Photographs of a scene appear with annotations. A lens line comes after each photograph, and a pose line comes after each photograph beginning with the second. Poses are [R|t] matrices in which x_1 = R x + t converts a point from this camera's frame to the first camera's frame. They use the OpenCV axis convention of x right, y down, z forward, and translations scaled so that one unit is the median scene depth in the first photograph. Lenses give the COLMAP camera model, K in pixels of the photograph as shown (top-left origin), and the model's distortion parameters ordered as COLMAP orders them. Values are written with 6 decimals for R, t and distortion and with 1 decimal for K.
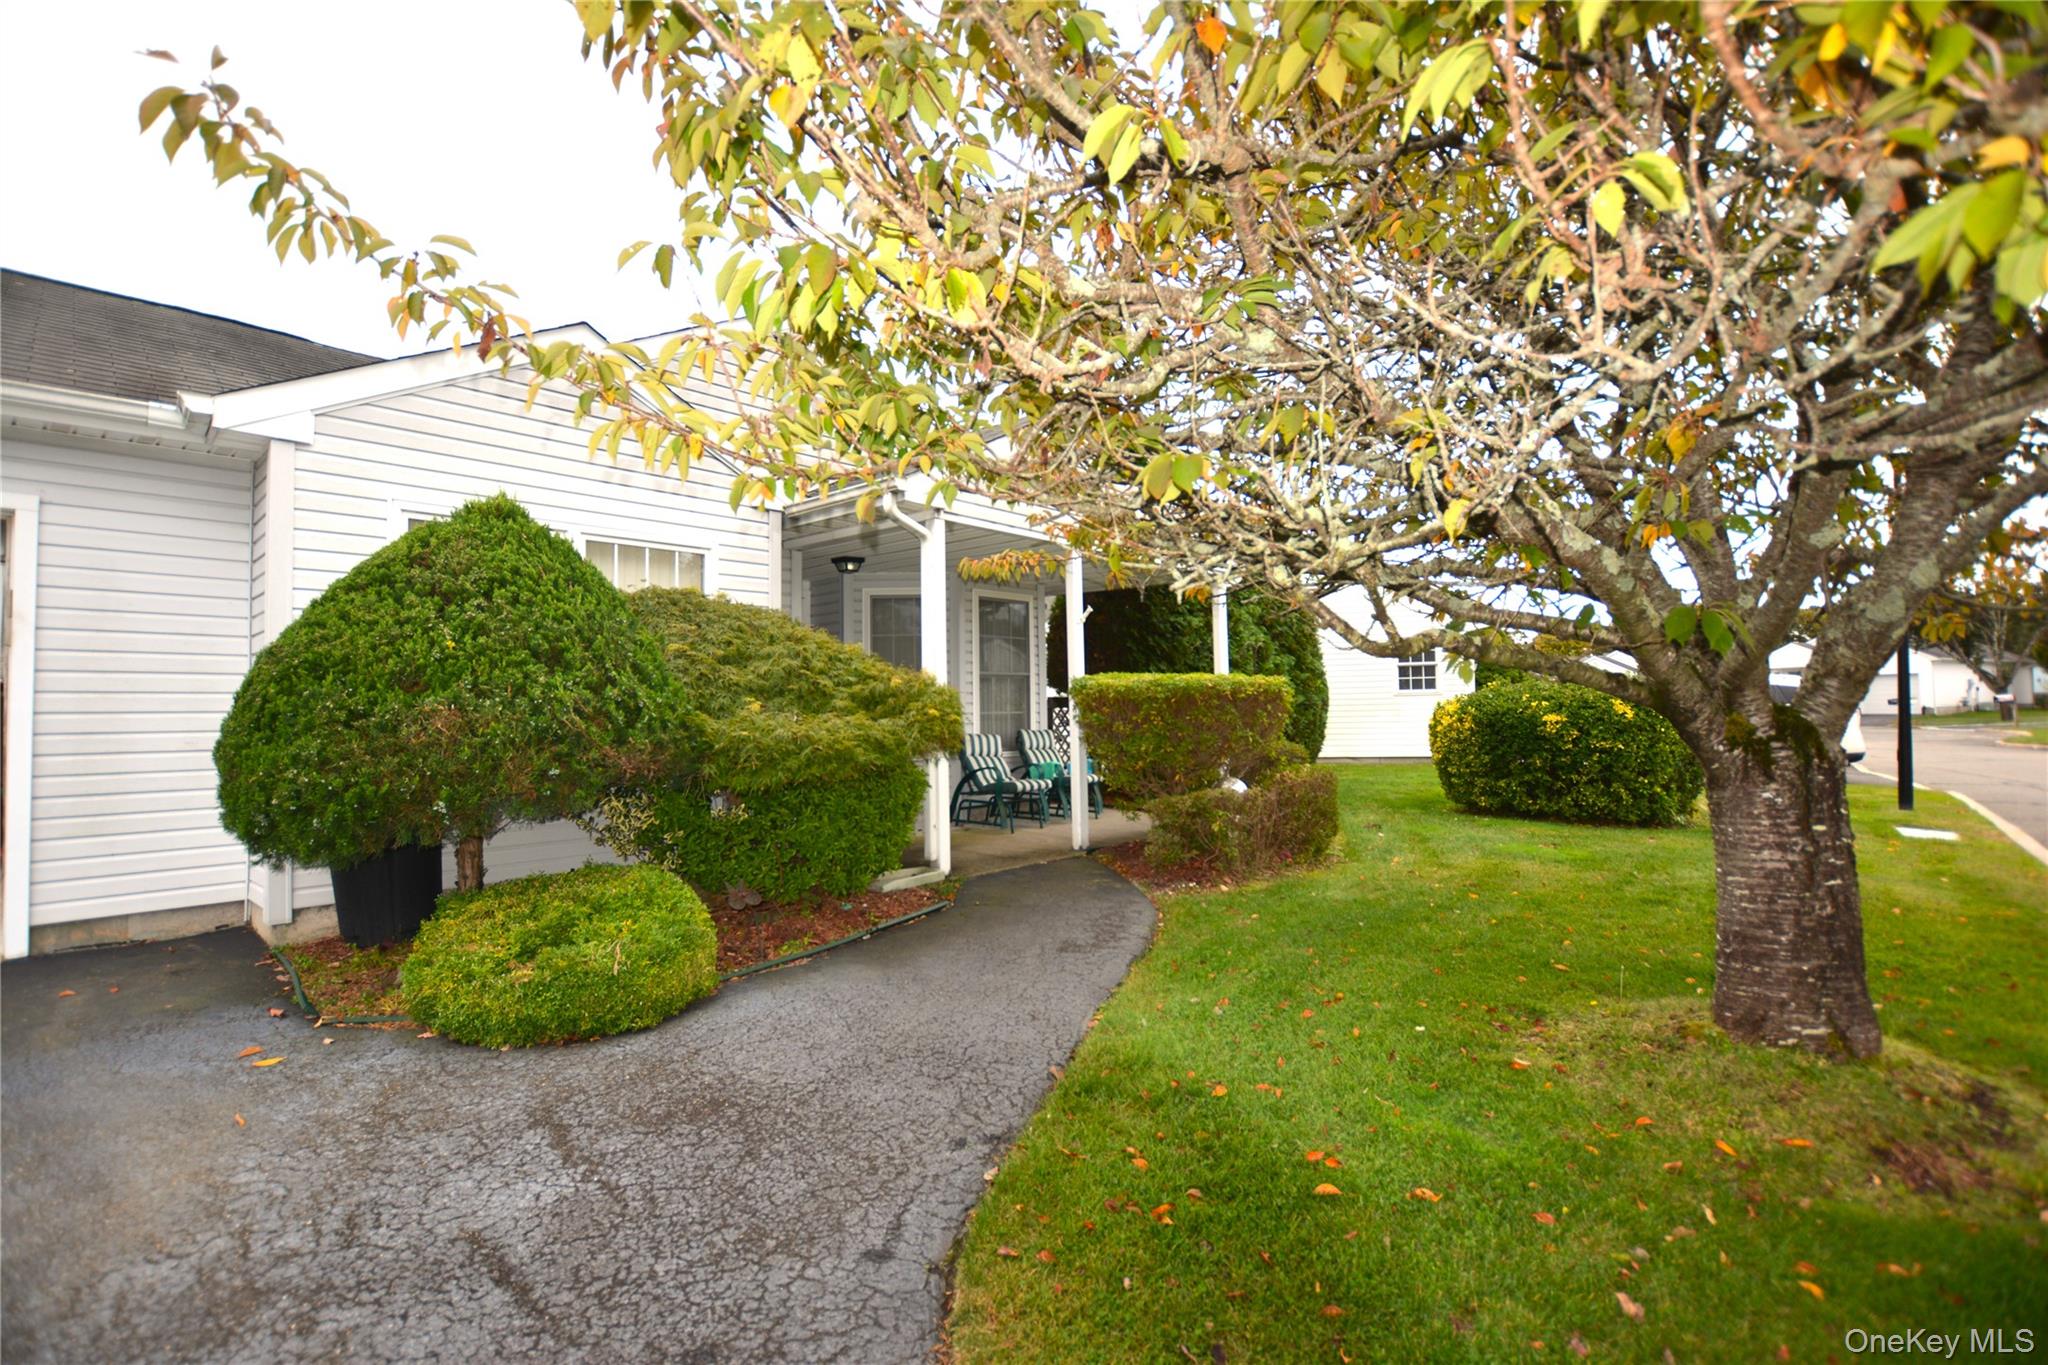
lens RADIAL K [[886.0, 0, 1029.8], [0, 886.0, 682.2], [0, 0, 1]] dist [-0.004934, -0.000166]
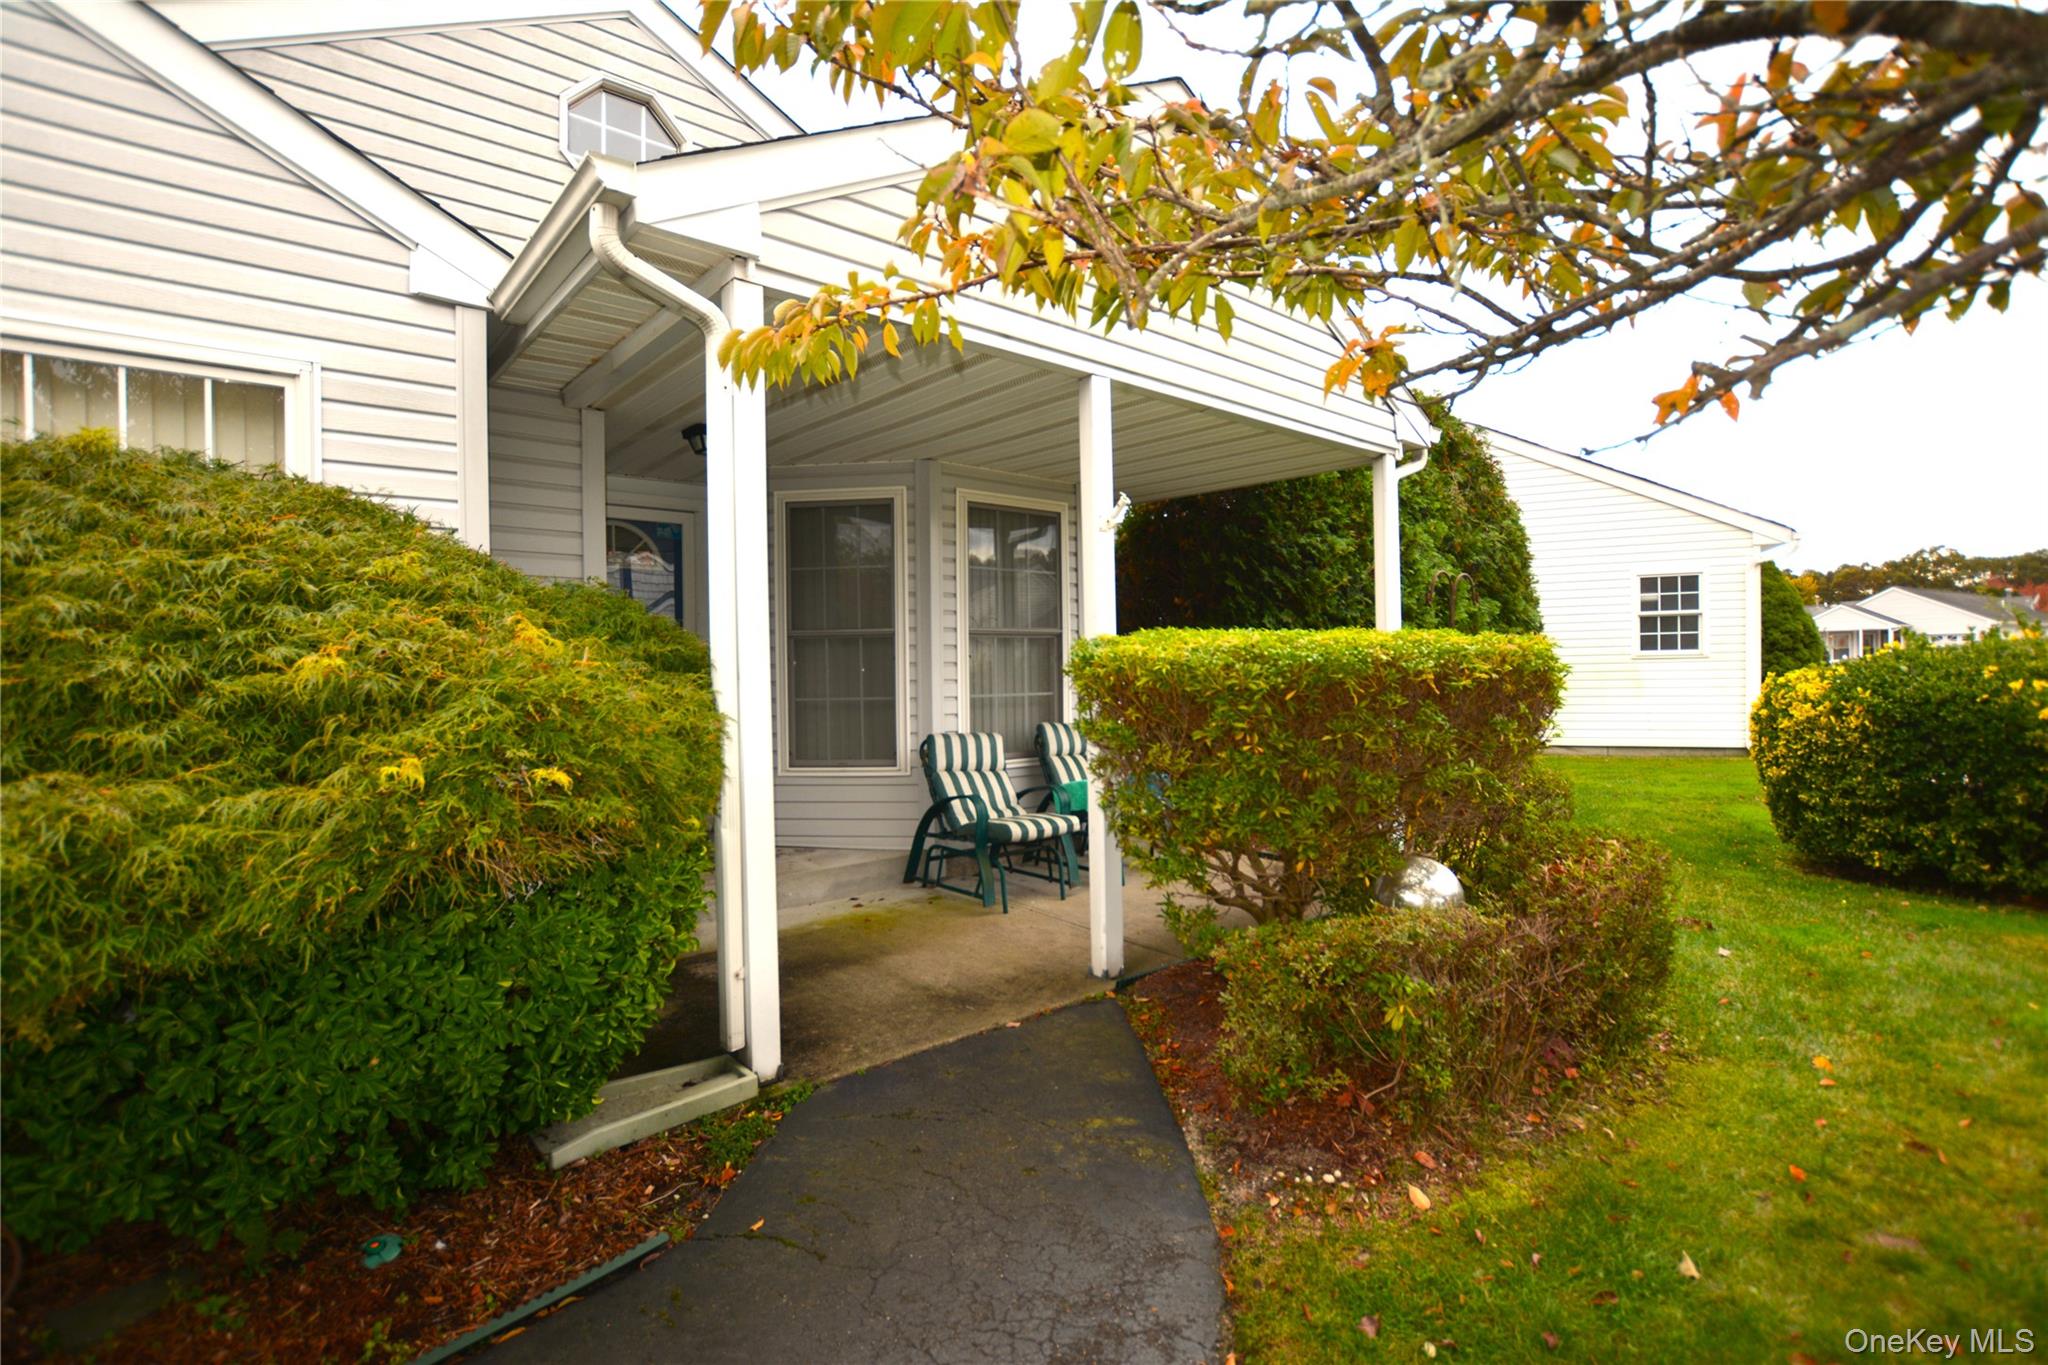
lens RADIAL K [[949.9, 0, 1015.7], [0, 949.9, 682.7], [0, 0, 1]] dist [-0.017694, 0.000023]
pose [[0.990014, 0.002585, -0.140945, 0.072785], [0.004005, 0.998912, 0.046455, -0.004959], [0.140912, -0.046555, 0.988927, 0.407737]]
